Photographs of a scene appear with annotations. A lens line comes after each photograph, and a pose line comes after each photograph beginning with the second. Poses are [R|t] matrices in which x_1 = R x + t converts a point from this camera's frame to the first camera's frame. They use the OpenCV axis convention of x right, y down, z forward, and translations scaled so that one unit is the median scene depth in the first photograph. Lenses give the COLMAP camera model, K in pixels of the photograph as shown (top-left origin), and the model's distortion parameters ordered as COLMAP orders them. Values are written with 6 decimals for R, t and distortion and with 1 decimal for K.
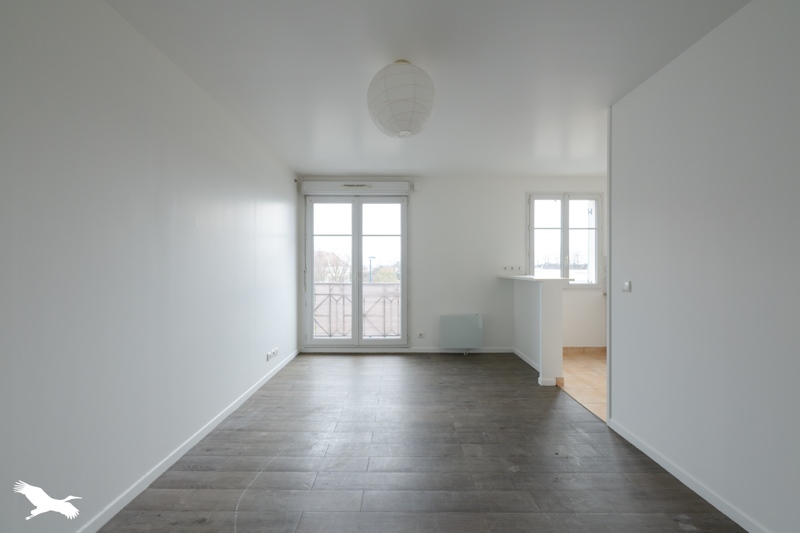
lens RADIAL K [[328.9, 0, 400.0], [0, 328.9, 266.5], [0, 0, 1]] dist [-0.000589, -0.000014]
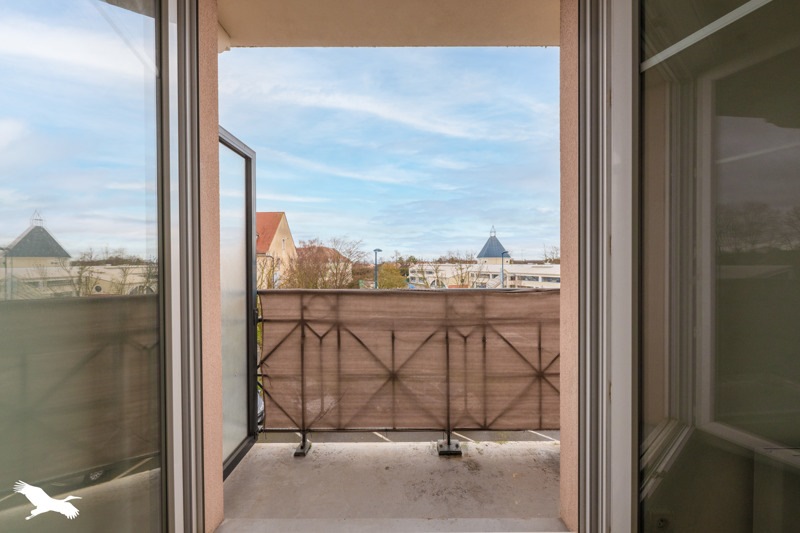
lens RADIAL K [[328.9, 0, 400.0], [0, 328.9, 266.5], [0, 0, 1]] dist [-0.000589, -0.000014]
pose [[0.999979, -0.004704, -0.004424, -0.099236], [0.004757, 0.999916, 0.012057, 0.018795], [0.004367, -0.012077, 0.999918, 0.625025]]
